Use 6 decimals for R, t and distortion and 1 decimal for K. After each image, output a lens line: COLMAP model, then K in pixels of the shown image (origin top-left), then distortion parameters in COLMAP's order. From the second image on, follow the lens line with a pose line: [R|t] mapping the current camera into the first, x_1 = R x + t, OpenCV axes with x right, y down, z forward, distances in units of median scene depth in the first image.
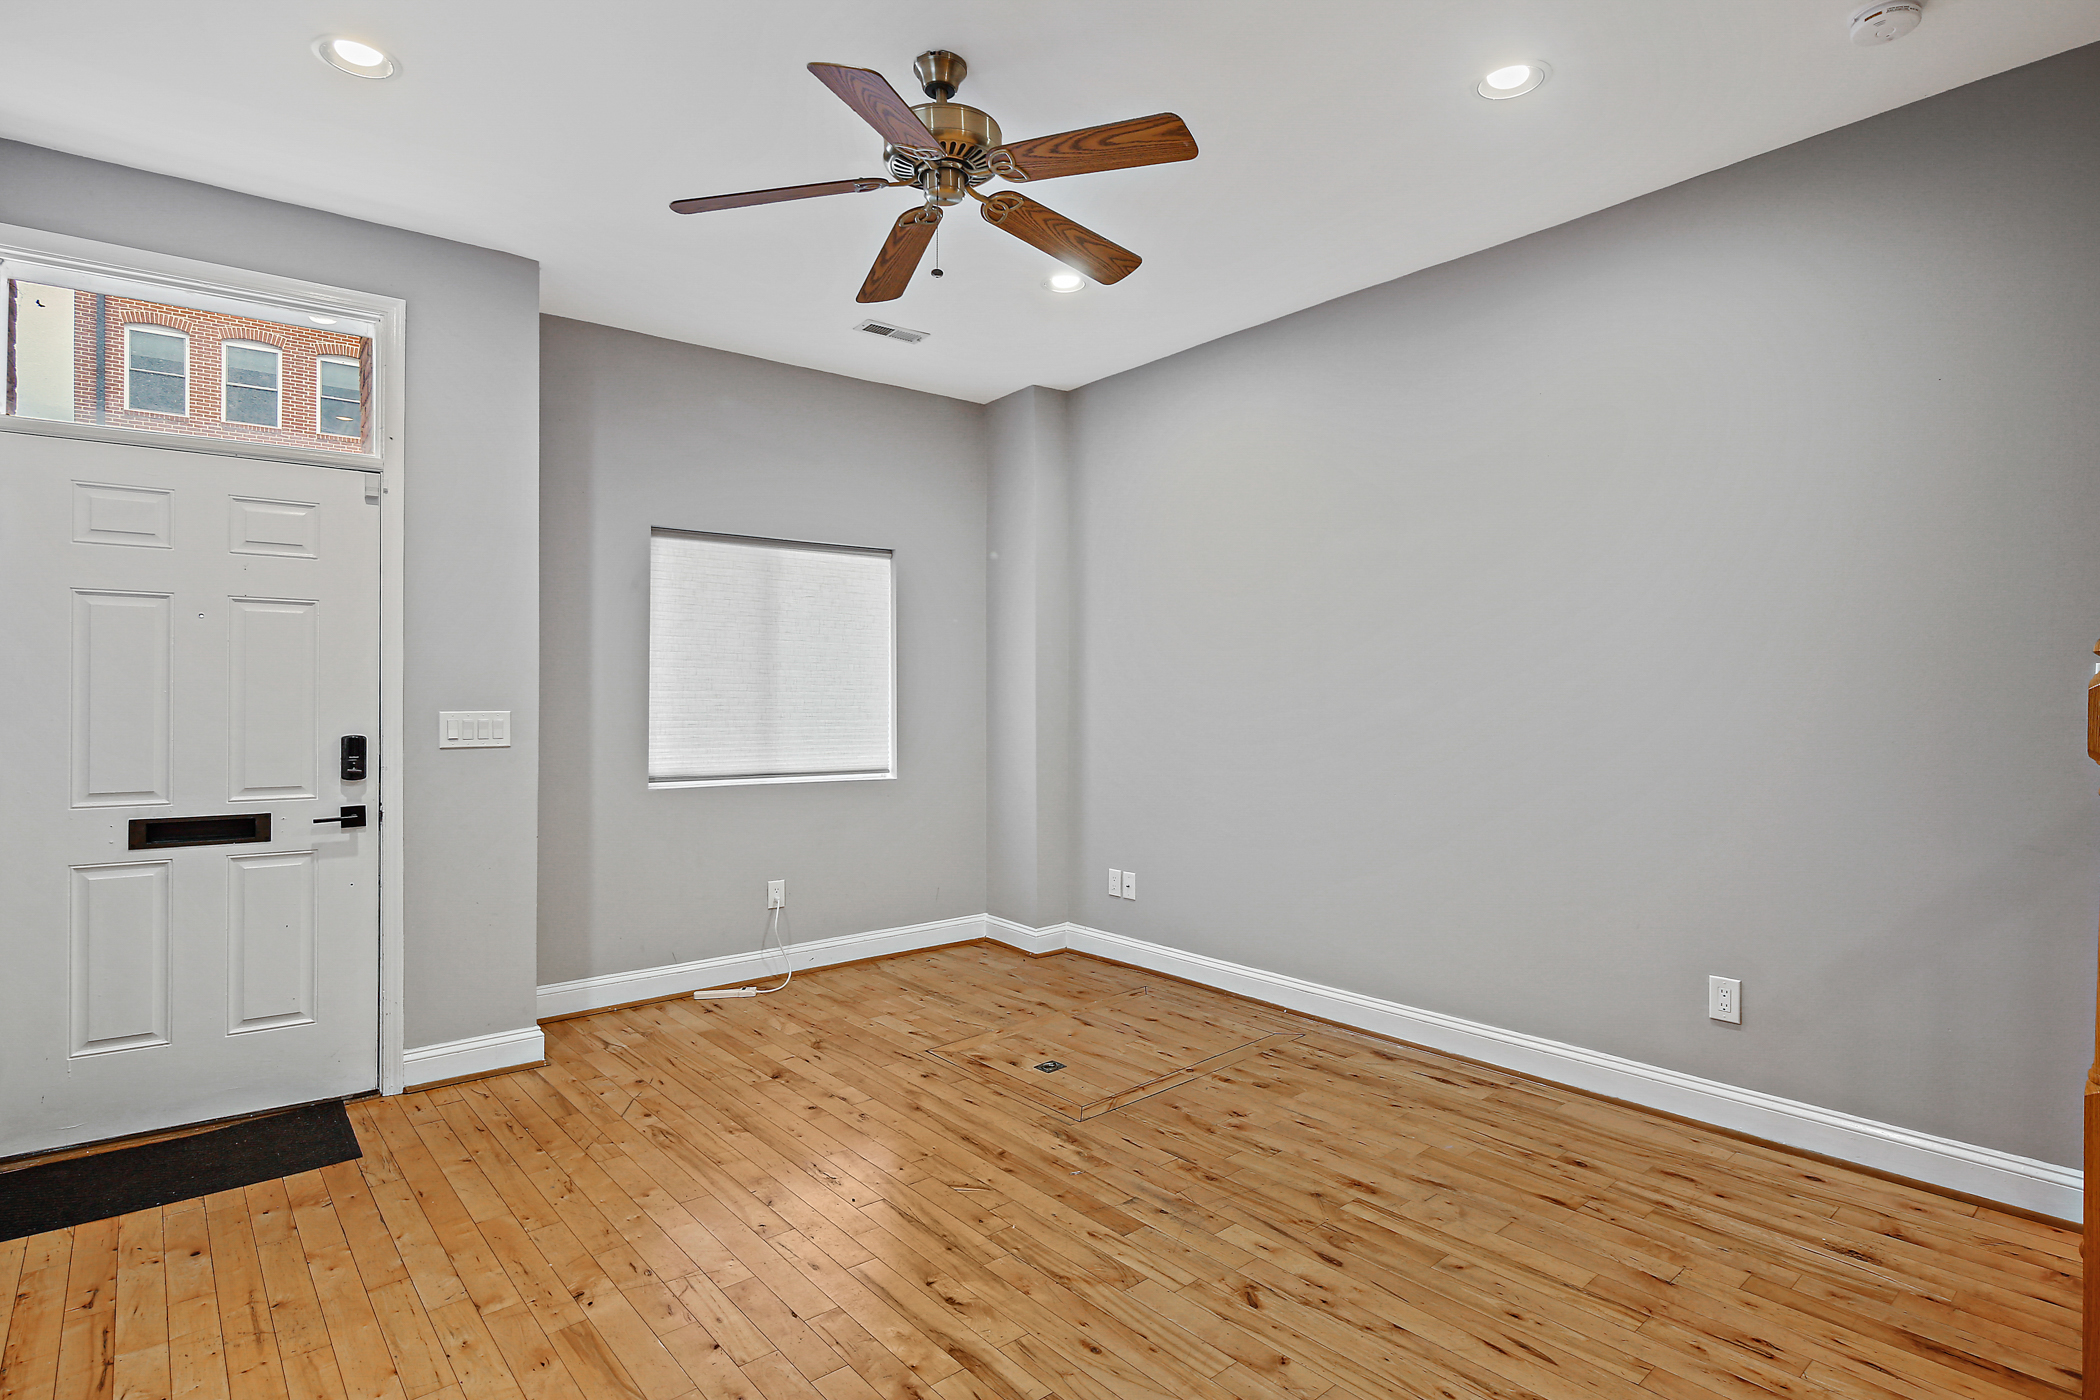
lens RADIAL K [[1031.9, 0, 1050.0], [0, 1031.9, 700.0], [0, 0, 1]] dist [0.003300, -0.001332]
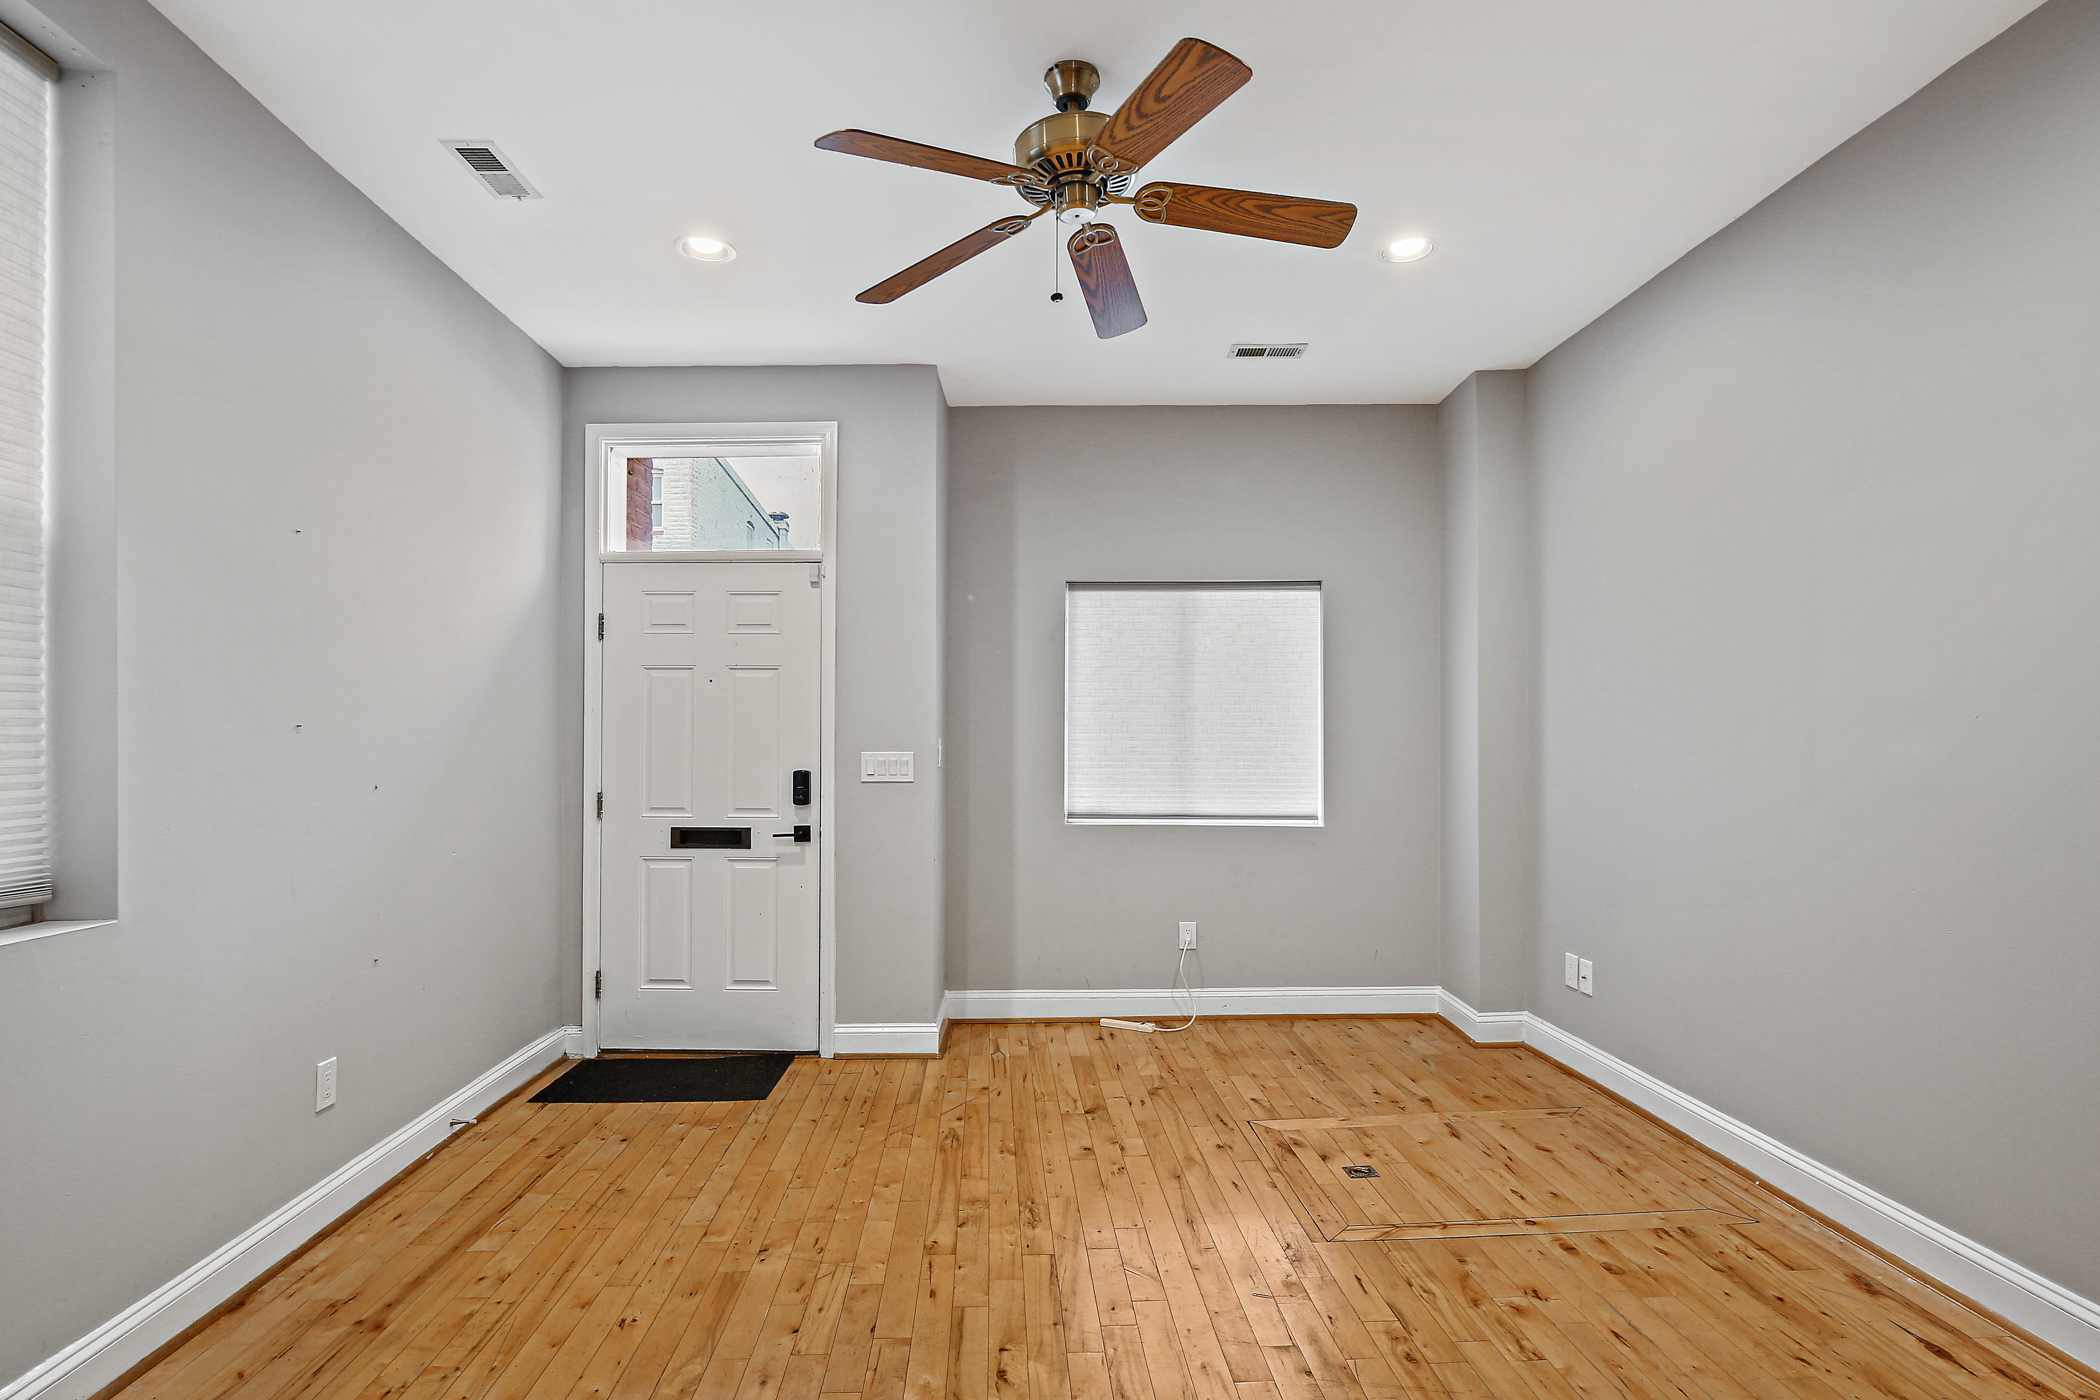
lens RADIAL K [[1029.0, 0, 1052.7], [0, 1029.0, 737.9], [0, 0, 1]] dist [0.008321, -0.007450]
pose [[0.791406, -0.001323, -0.611290, 0.330621], [0.000355, 0.999998, -0.001706, -0.003236], [0.611291, 0.001133, 0.791405, 0.172182]]
